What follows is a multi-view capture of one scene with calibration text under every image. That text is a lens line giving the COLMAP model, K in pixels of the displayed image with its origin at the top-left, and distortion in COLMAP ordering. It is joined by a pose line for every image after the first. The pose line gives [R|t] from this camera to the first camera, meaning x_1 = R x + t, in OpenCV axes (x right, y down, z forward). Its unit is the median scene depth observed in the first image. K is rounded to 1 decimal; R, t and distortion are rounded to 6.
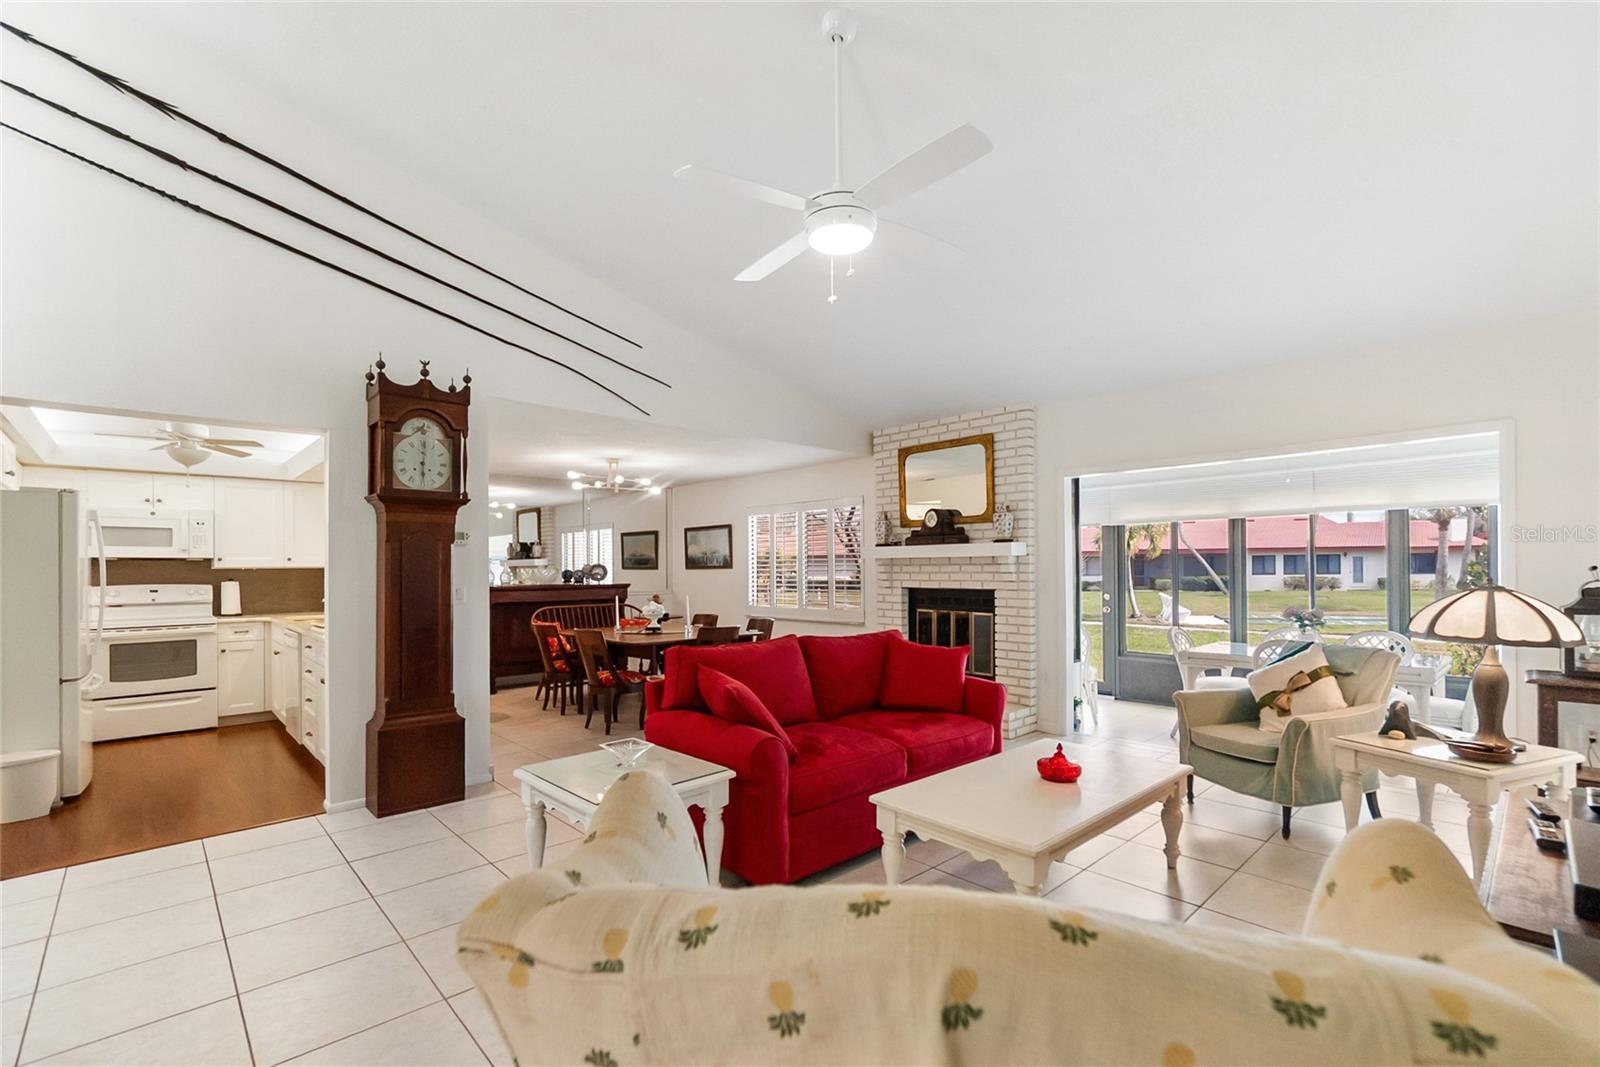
lens RADIAL K [[700.3, 0, 815.0], [0, 700.3, 563.5], [0, 0, 1]] dist [-0.003001, -0.000396]
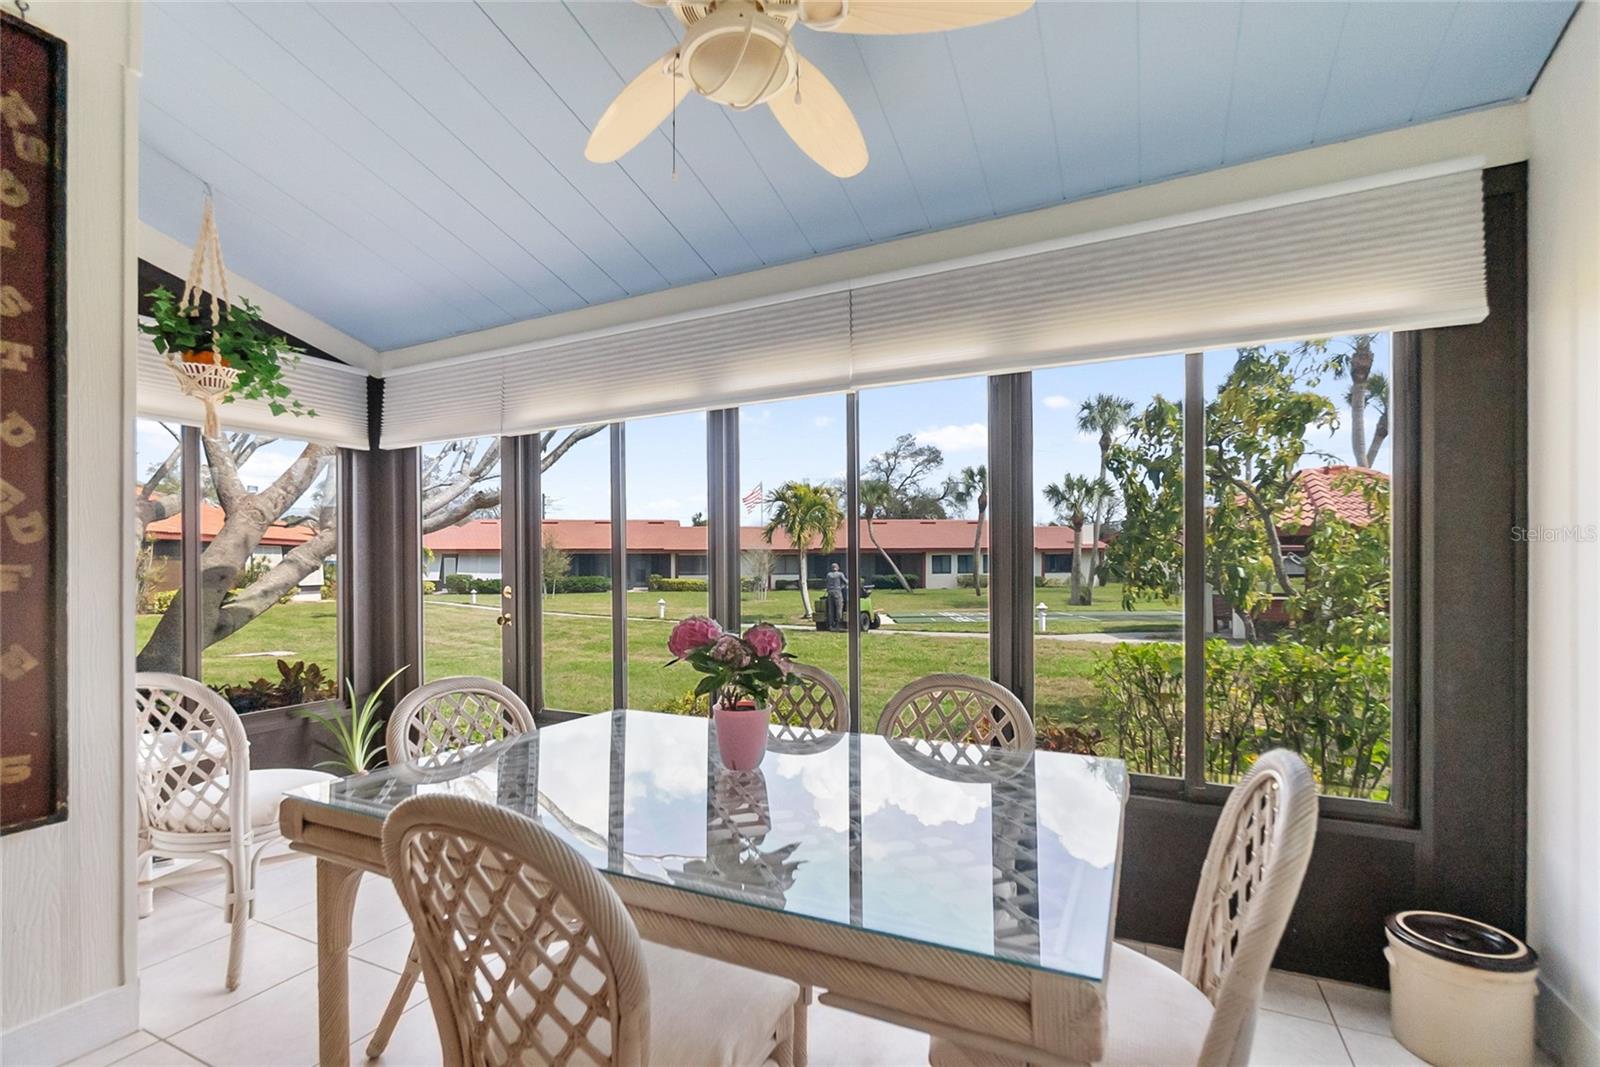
lens RADIAL K [[700.3, 0, 797.4], [0, 700.3, 574.3], [0, 0, 1]] dist [-0.003001, -0.000396]
pose [[0.938078, 0.000076, 0.346424, 0.079518], [-0.004815, 0.999906, 0.012819, 0.005140], [-0.346391, -0.013693, 0.937990, 0.090841]]
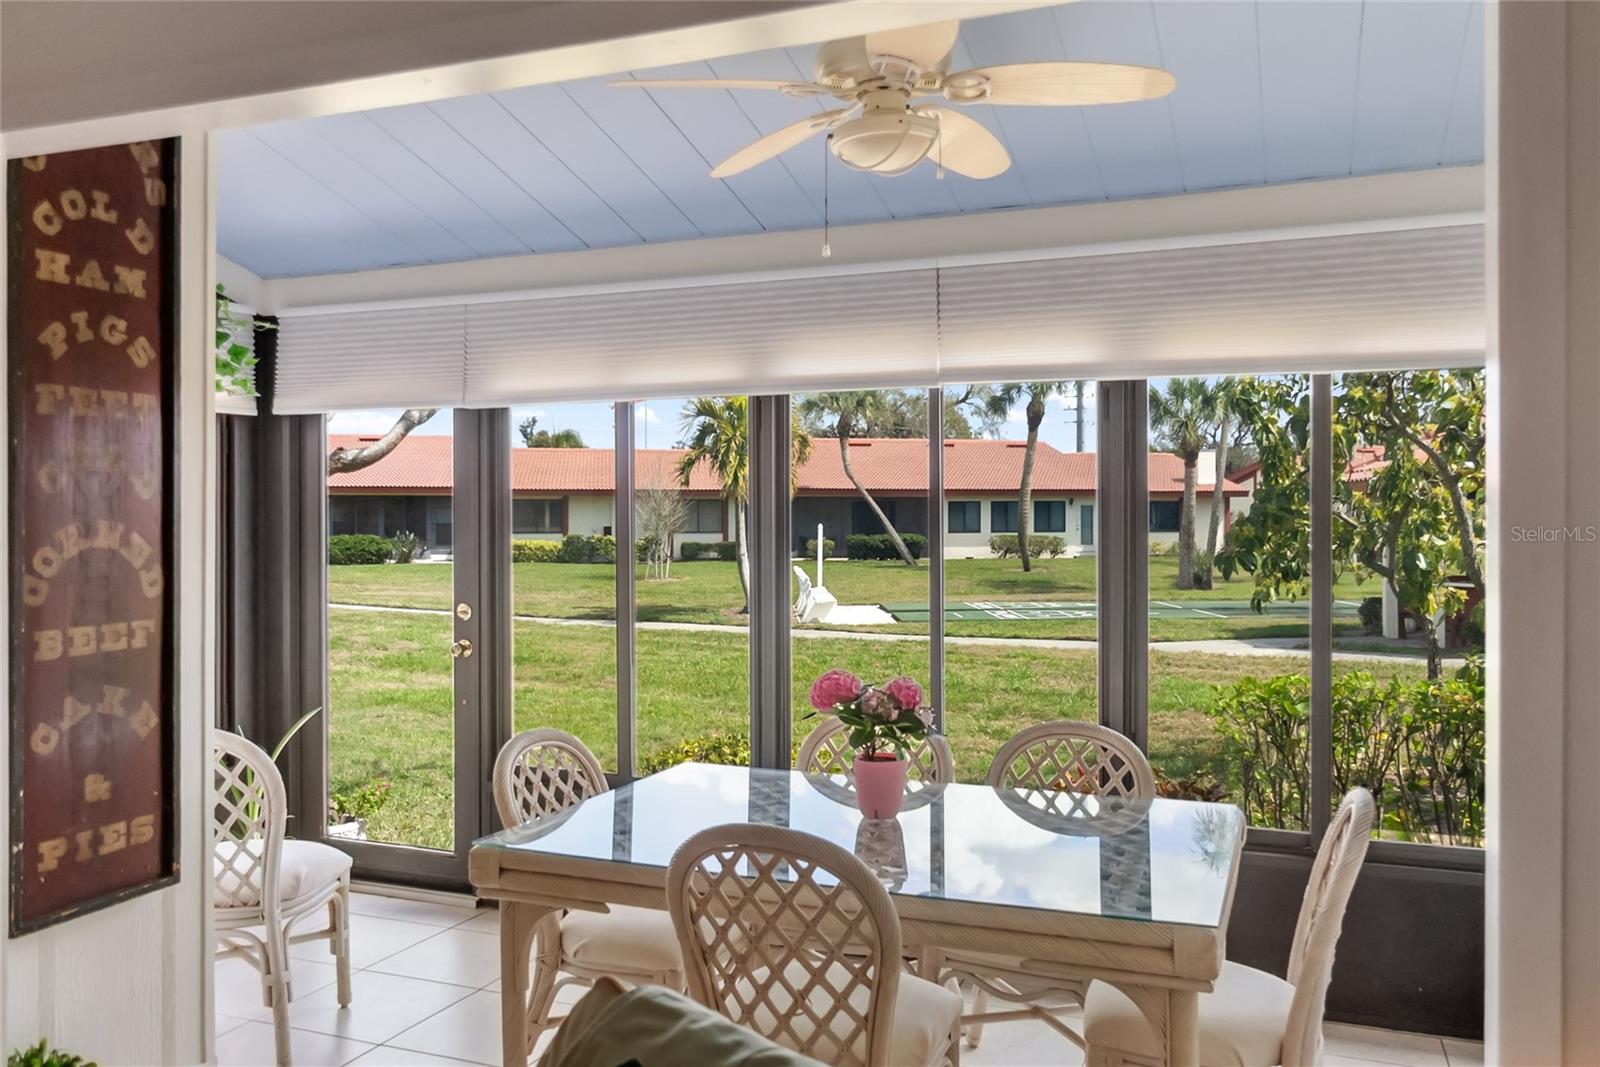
lens RADIAL K [[1231.6, 0, 794.4], [0, 1231.6, 525.7], [0, 0, 1]] dist [-0.001514, 0.003431]
pose [[0.911161, 0.004210, 0.412029, 0.057027], [-0.009487, 0.999897, 0.010762, -0.000832], [-0.411941, -0.013715, 0.911107, 0.066864]]
